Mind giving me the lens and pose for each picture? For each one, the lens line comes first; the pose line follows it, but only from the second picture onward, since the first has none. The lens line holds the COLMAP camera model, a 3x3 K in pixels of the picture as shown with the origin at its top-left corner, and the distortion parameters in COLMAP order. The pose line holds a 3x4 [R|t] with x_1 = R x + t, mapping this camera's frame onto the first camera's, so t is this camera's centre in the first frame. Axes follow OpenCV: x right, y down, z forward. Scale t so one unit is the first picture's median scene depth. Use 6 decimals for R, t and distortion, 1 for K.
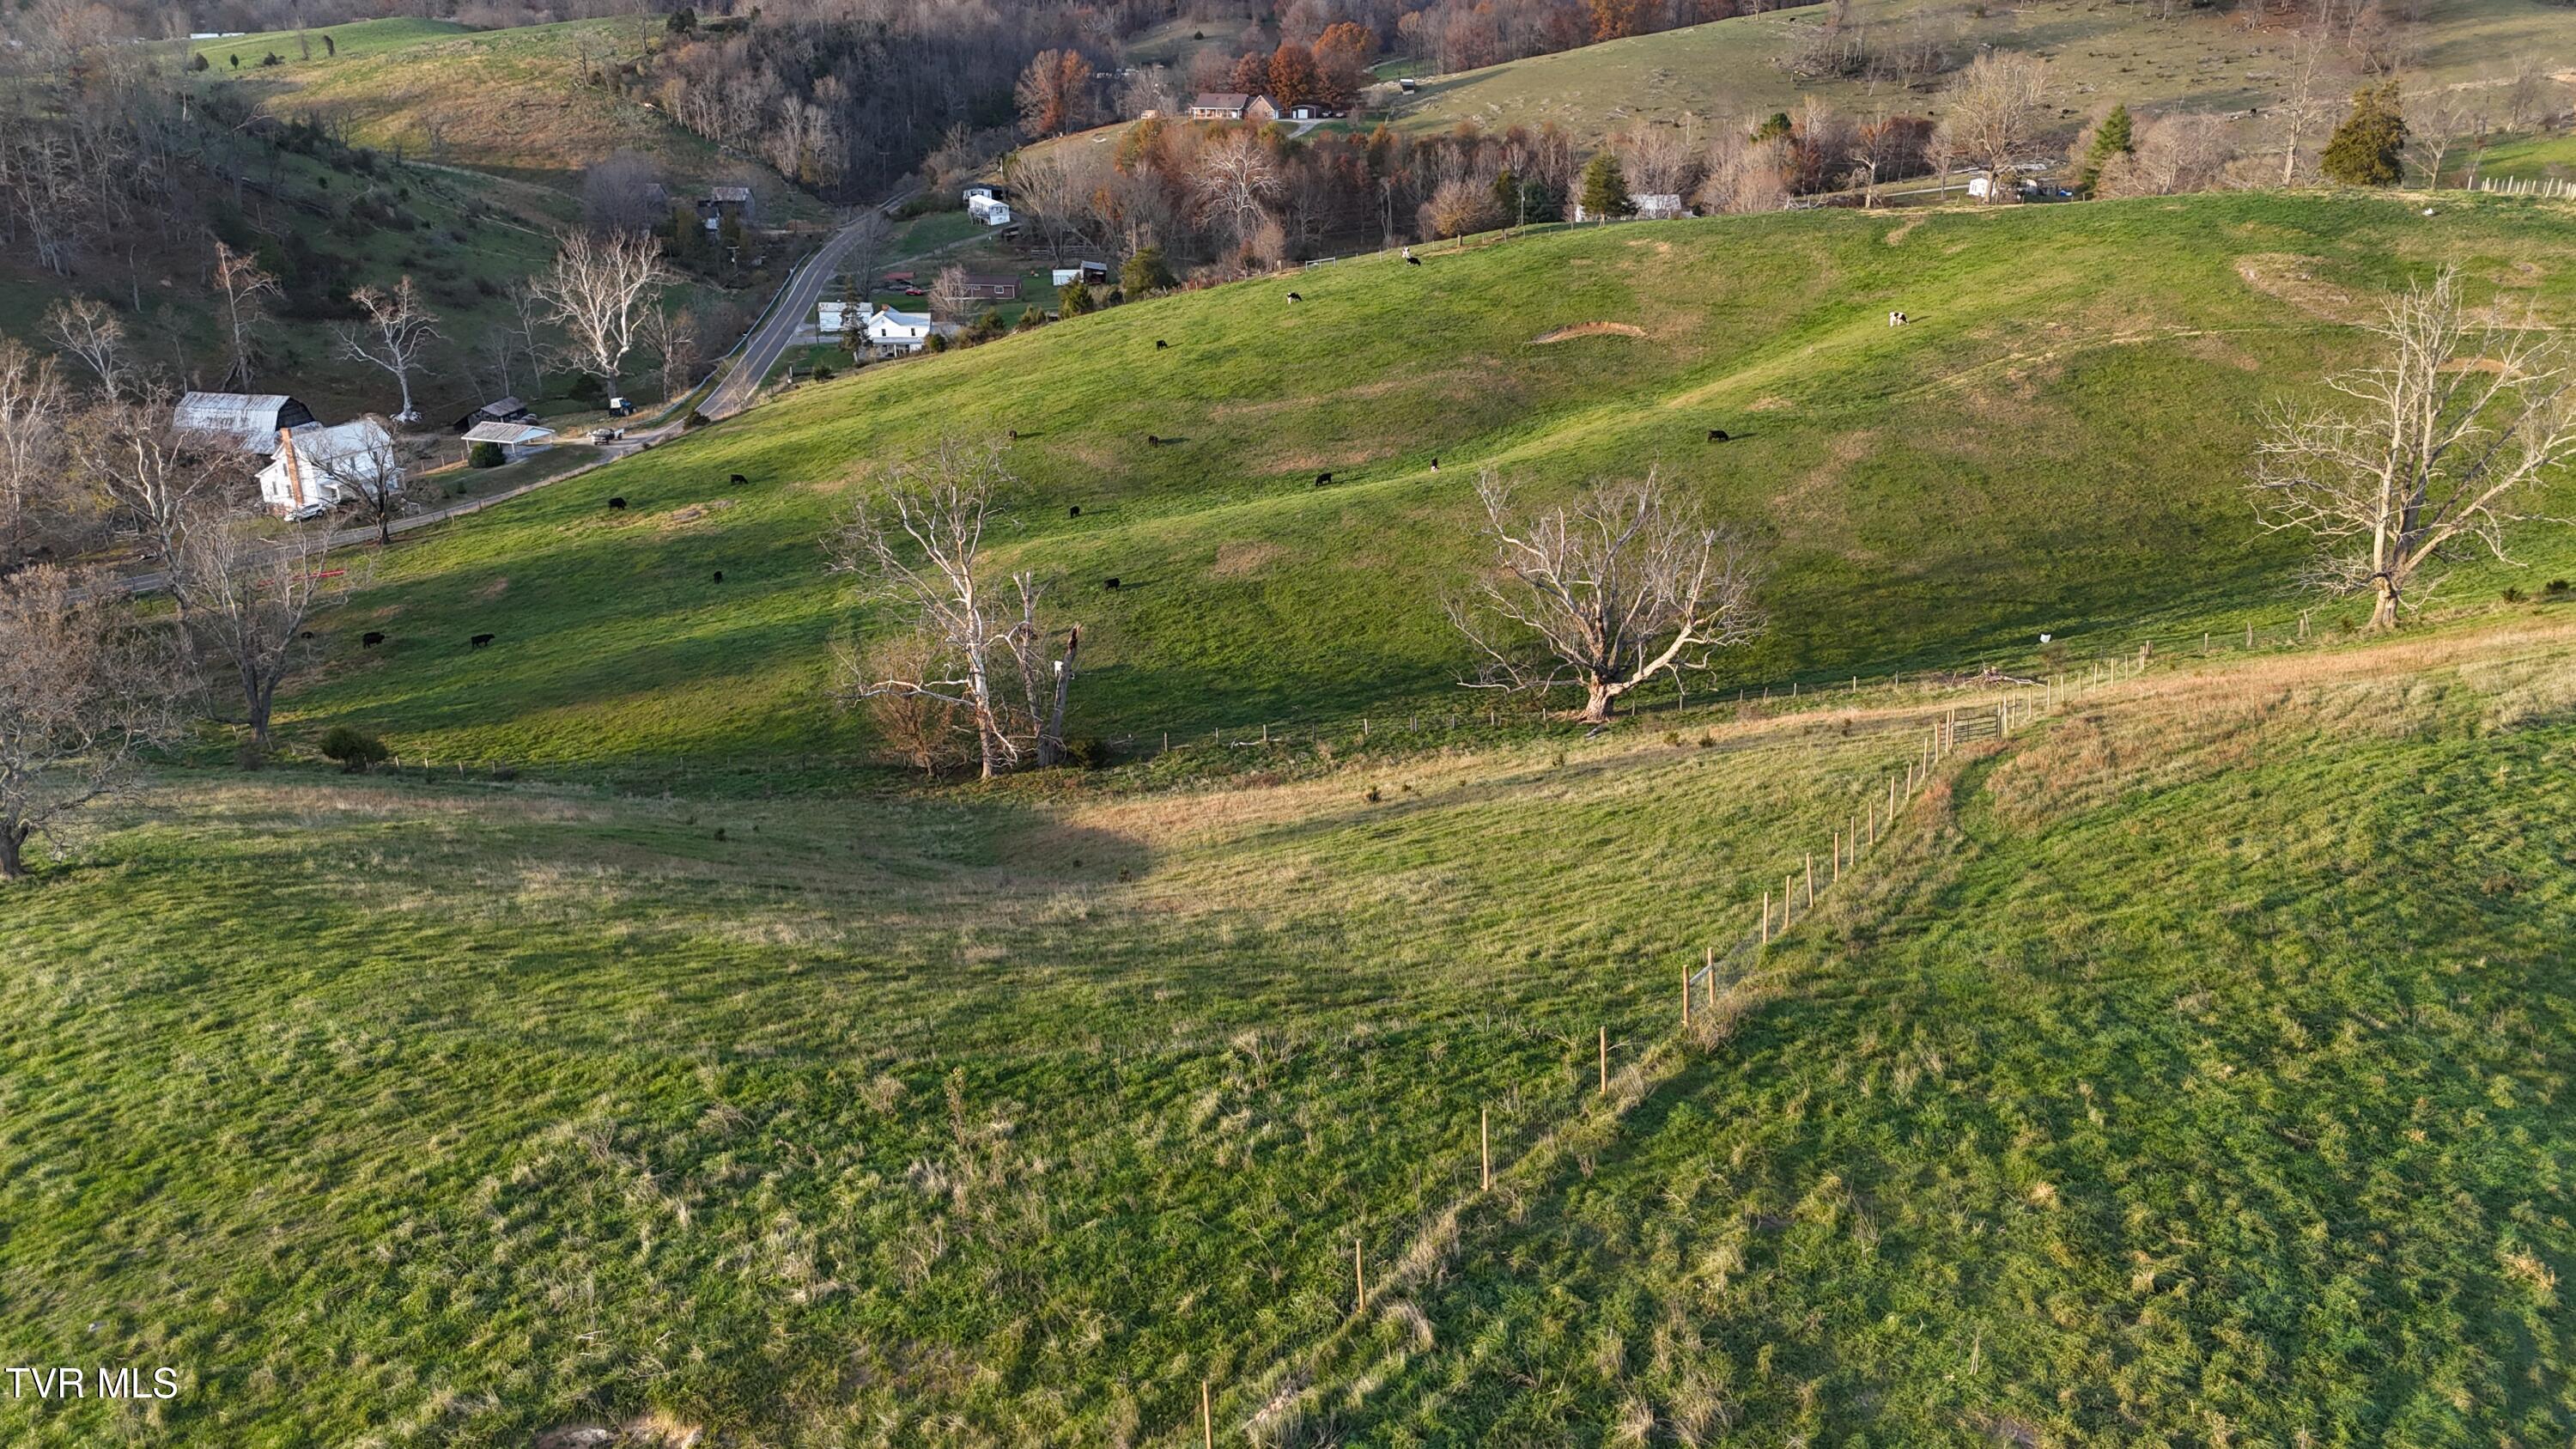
lens RADIAL K [[1893.4, 0, 1297.0], [0, 1893.4, 718.9], [0, 0, 1]] dist [0.077874, -0.074328]
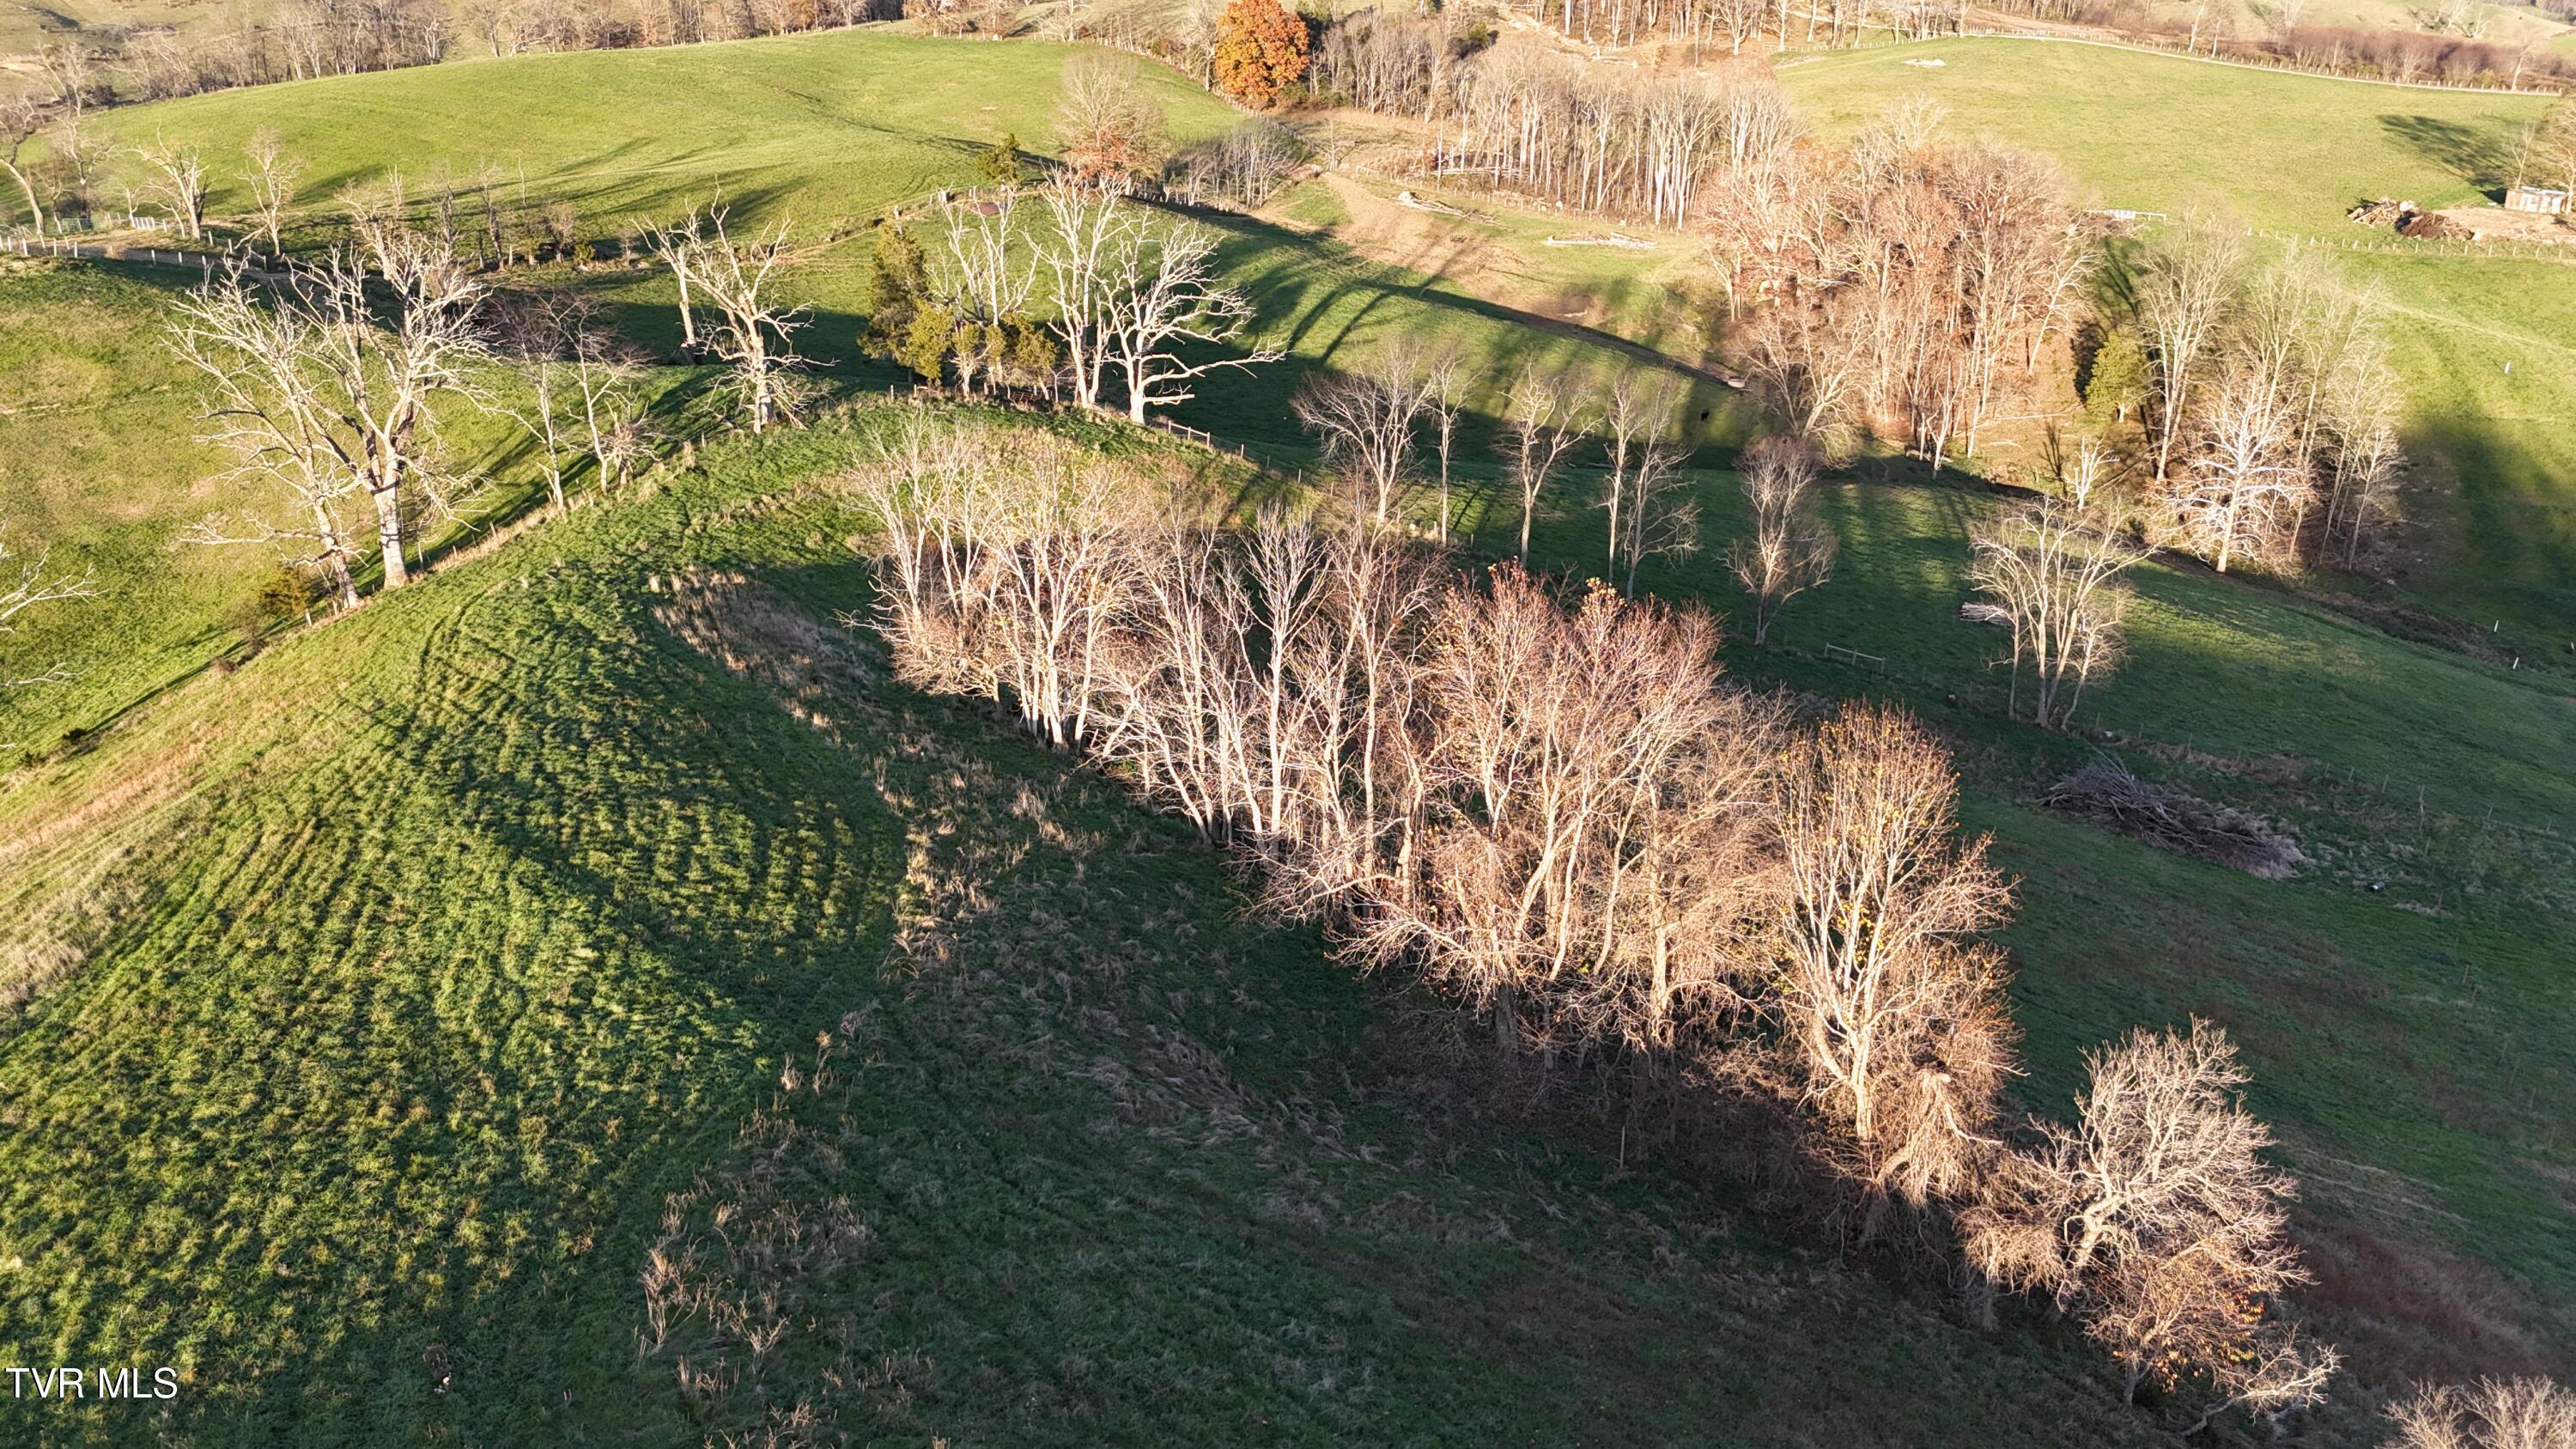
lens RADIAL K [[1893.4, 0, 1294.4], [0, 1893.4, 730.9], [0, 0, 1]] dist [0.077874, -0.074328]
pose [[0.457847, -0.323710, 0.828002, 0.151108], [0.302557, 0.932495, 0.197261, -0.076527], [-0.835963, 0.160203, 0.524881, 0.016967]]
